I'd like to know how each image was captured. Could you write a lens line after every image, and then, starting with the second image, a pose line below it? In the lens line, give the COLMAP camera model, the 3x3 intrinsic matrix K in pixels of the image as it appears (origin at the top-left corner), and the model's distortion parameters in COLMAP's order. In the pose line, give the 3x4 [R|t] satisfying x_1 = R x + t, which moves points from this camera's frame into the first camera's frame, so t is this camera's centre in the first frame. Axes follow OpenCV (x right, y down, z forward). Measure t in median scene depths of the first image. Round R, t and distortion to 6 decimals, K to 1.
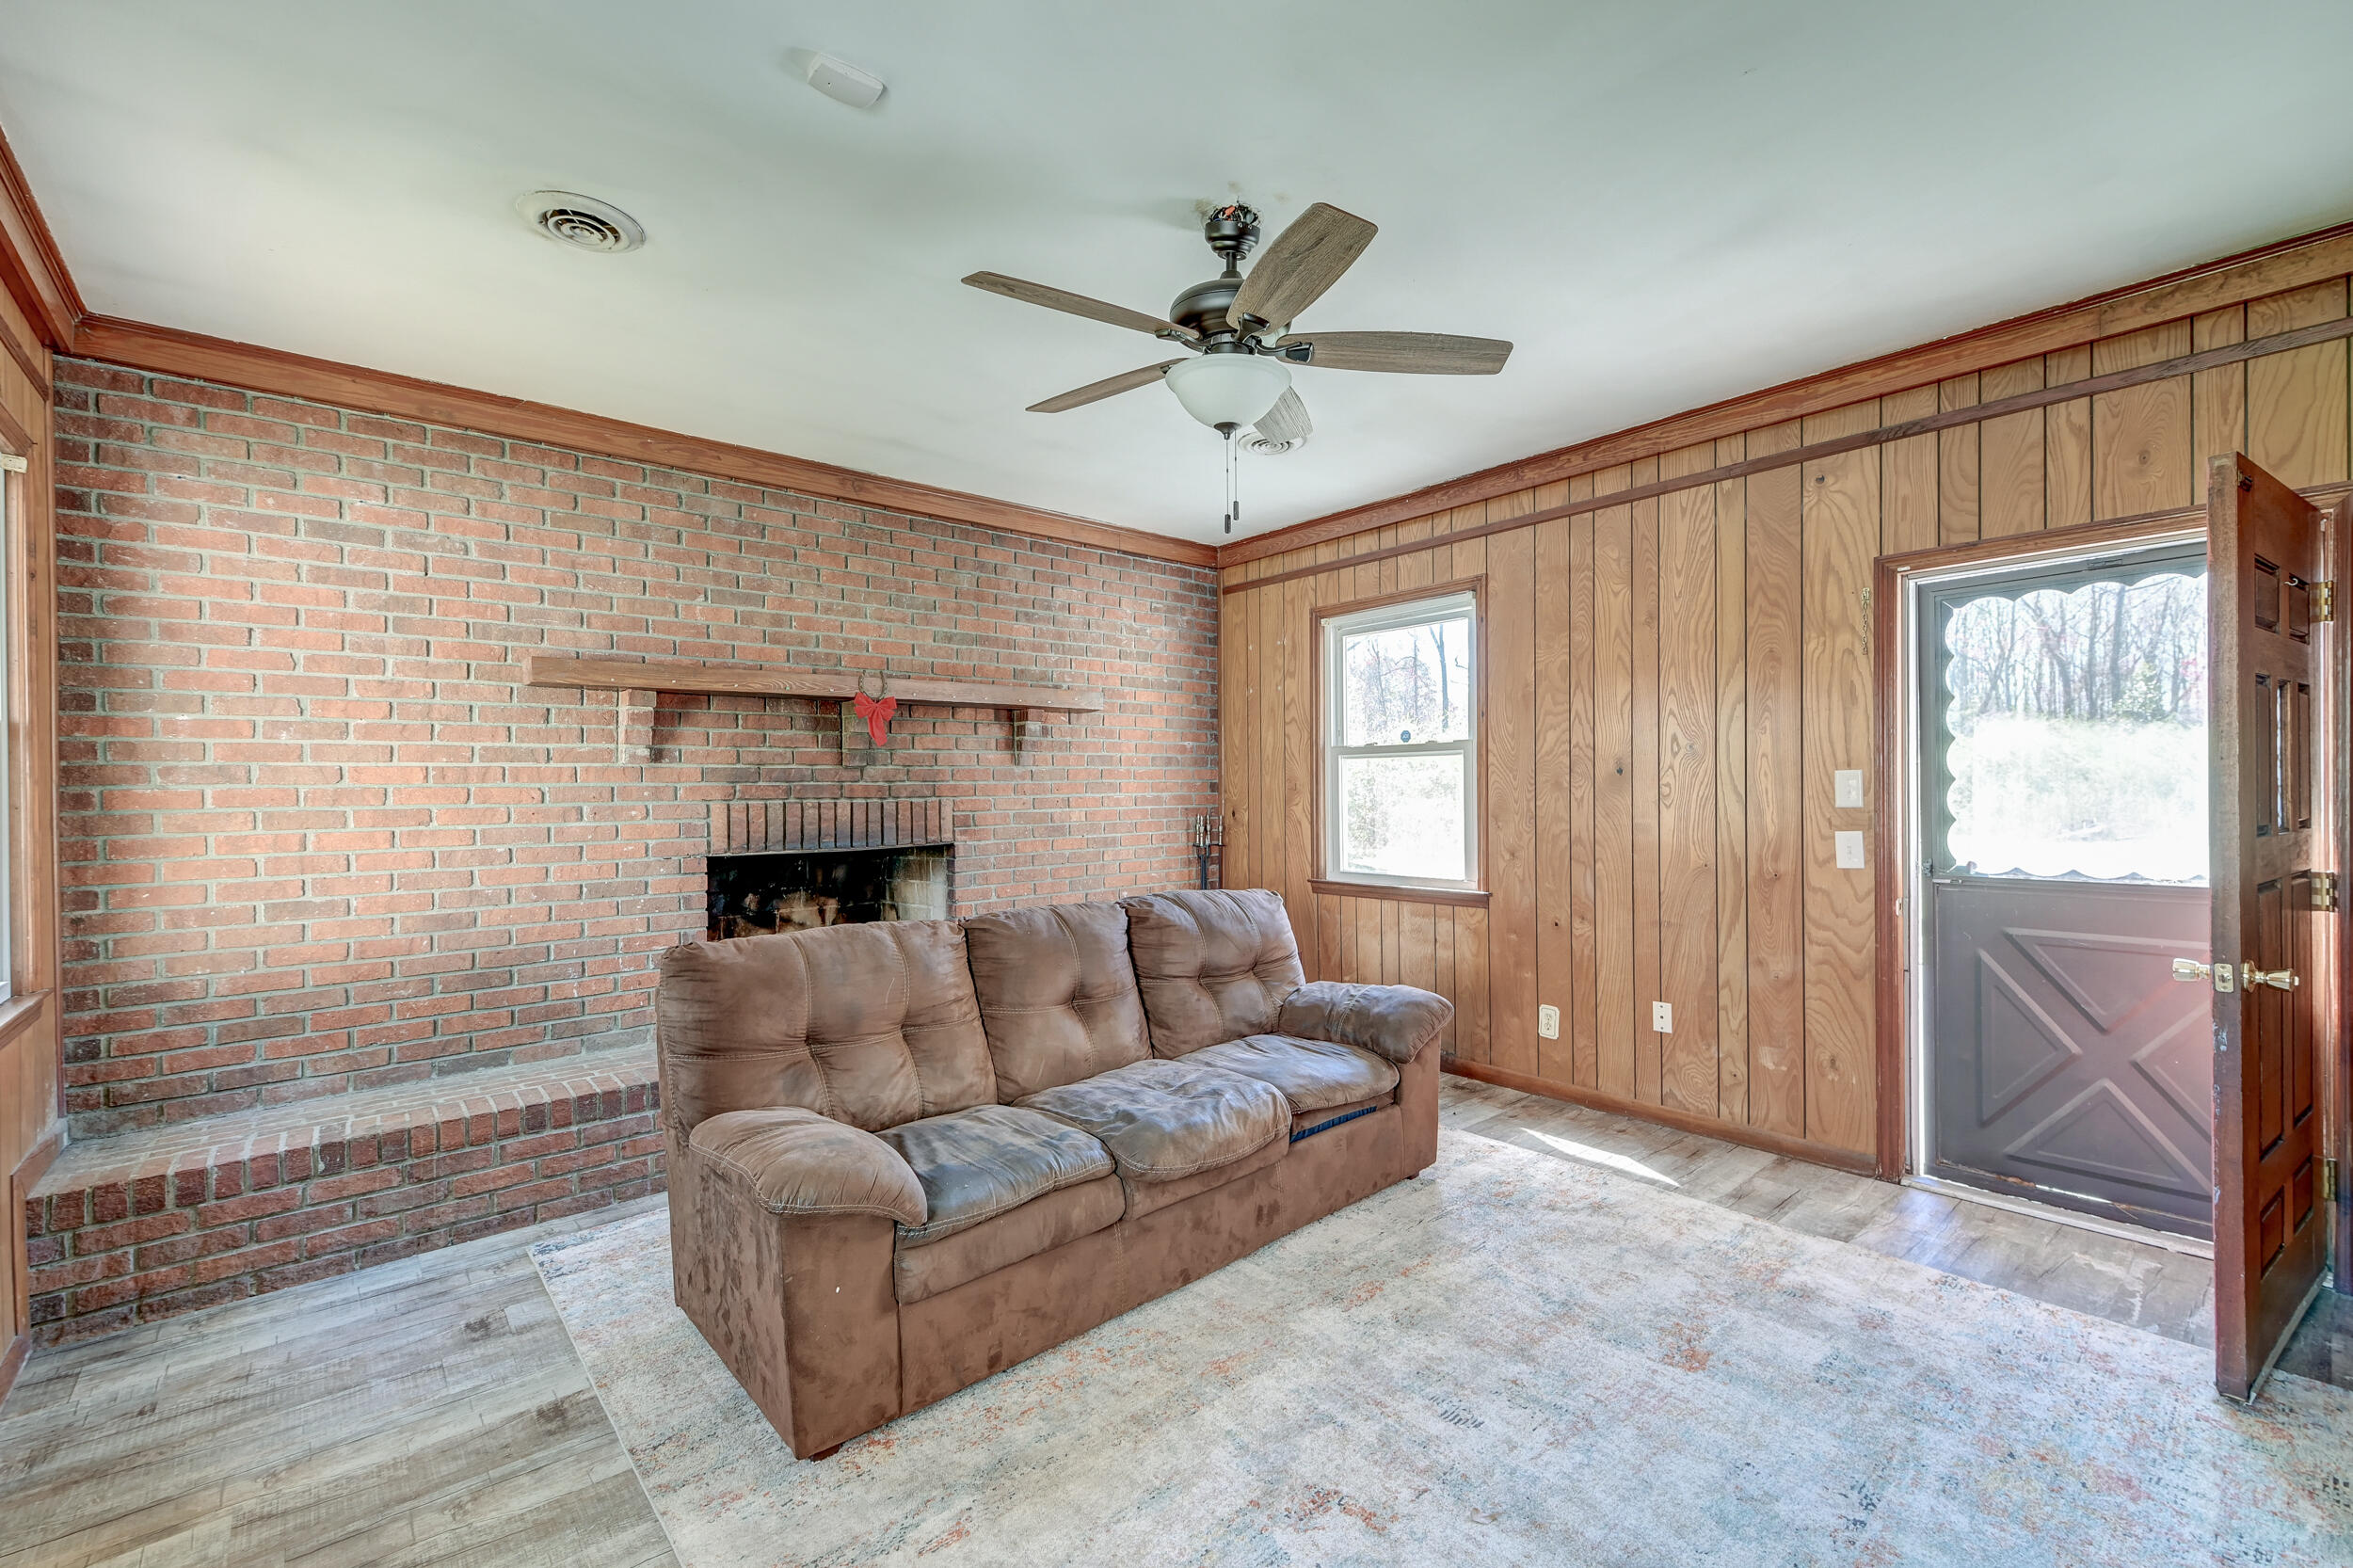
lens RADIAL K [[984.5, 0, 1180.4], [0, 984.5, 793.4], [0, 0, 1]] dist [0.020541, -0.010052]
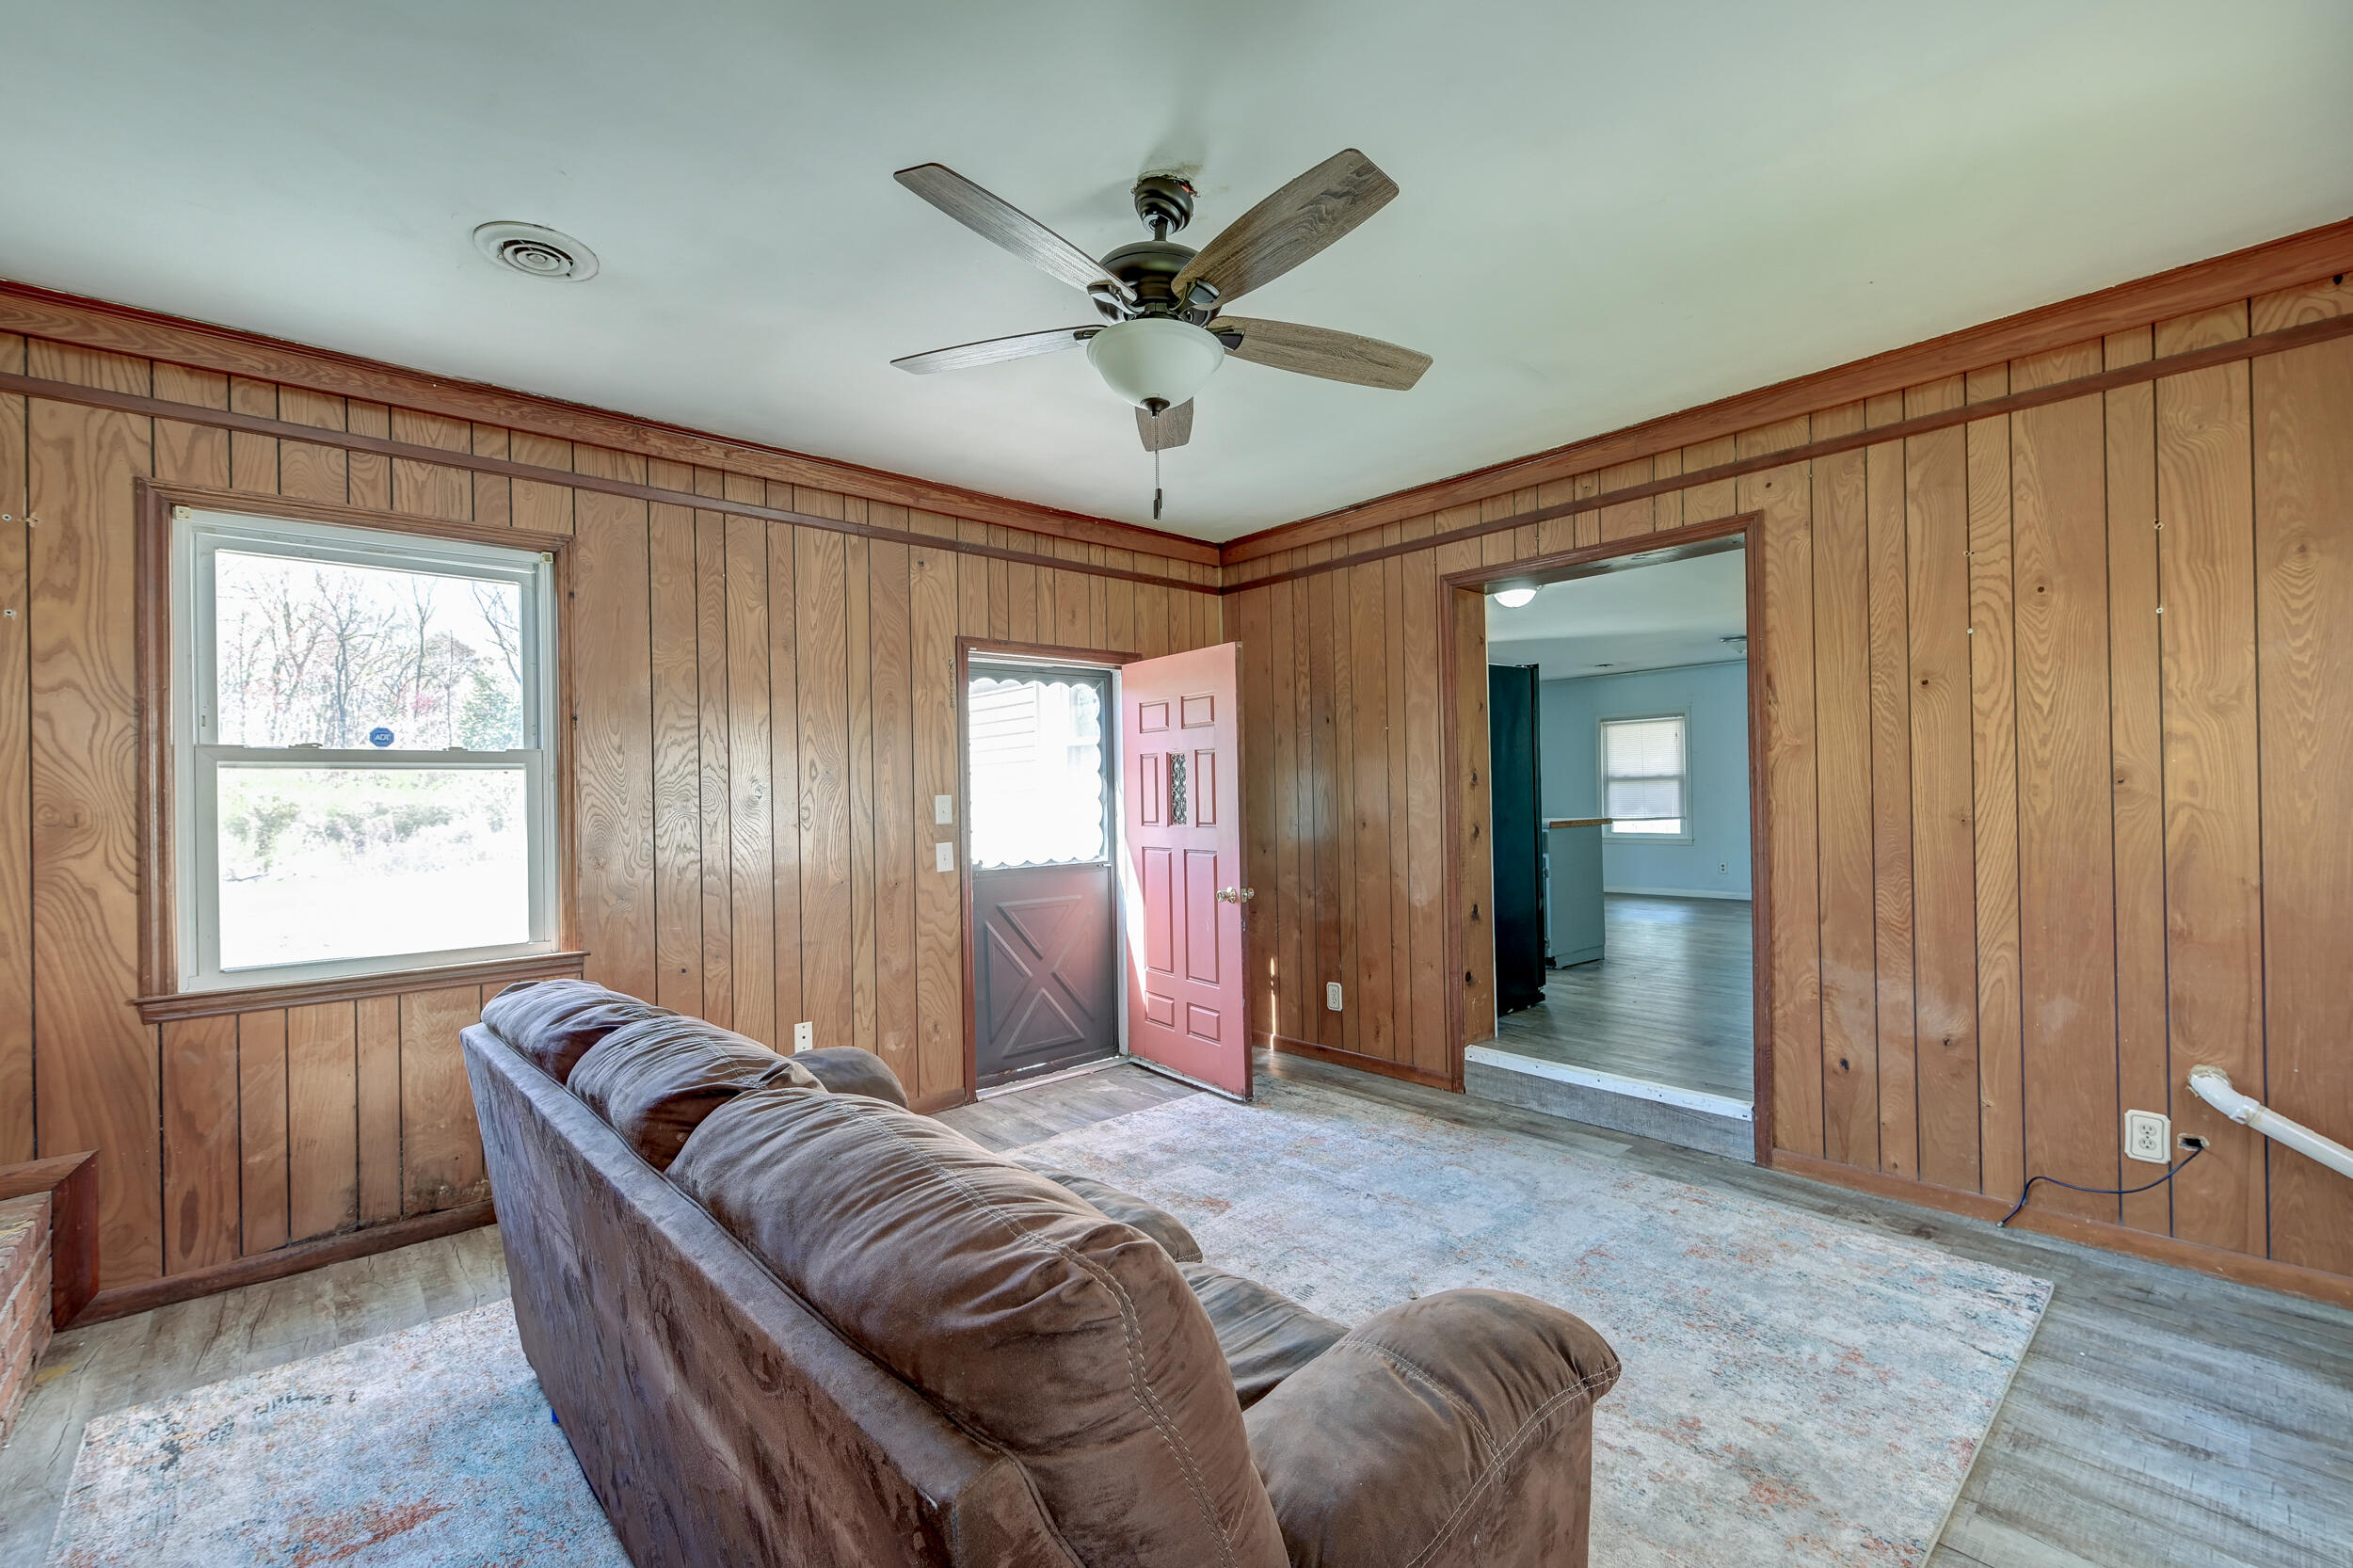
lens RADIAL K [[984.5, 0, 1180.4], [0, 984.5, 793.4], [0, 0, 1]] dist [0.020541, -0.010052]
pose [[-0.014774, 0.015990, 0.999763, -0.531399], [0.025401, 0.999555, -0.015611, 0.001718], [-0.999568, 0.025165, -0.015174, 0.618113]]
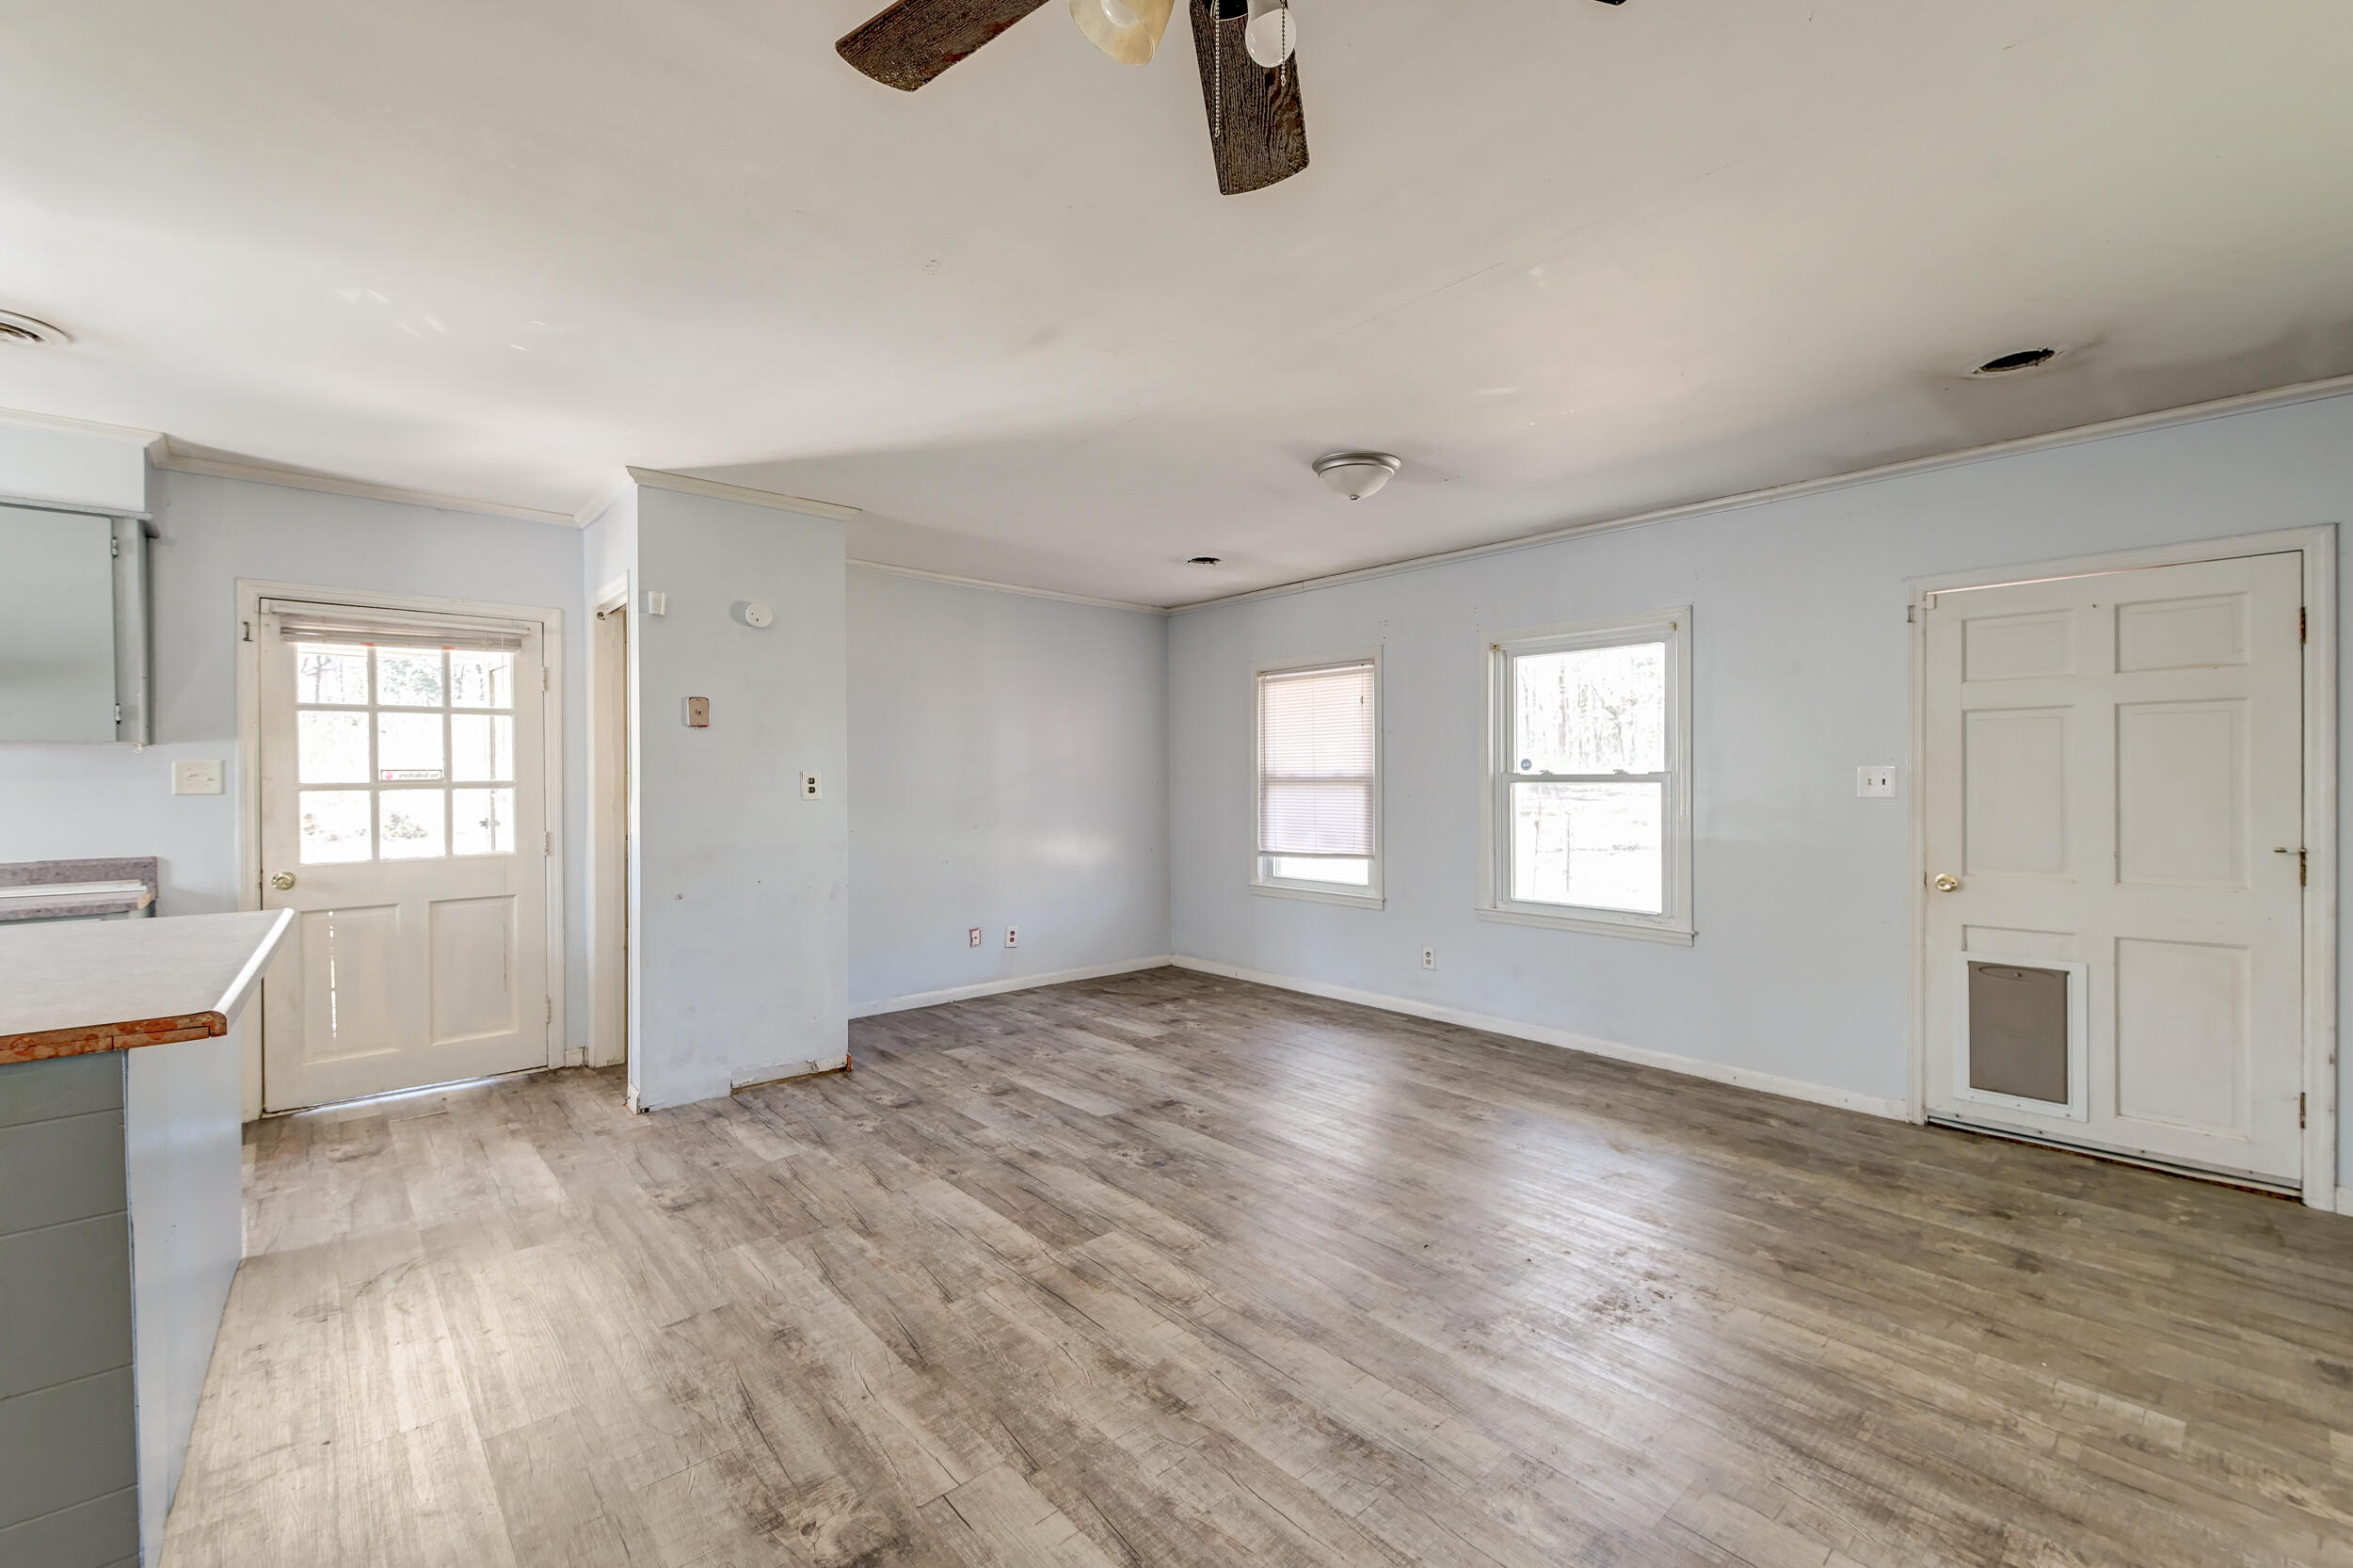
lens RADIAL K [[987.4, 0, 1181.7], [0, 987.4, 778.1], [0, 0, 1]] dist [0.021430, -0.010110]
pose [[-0.007492, 0.005488, 0.999957, 0.749116], [0.012452, 0.999908, -0.005395, -0.048603], [-0.999894, 0.012411, -0.007560, -0.514702]]
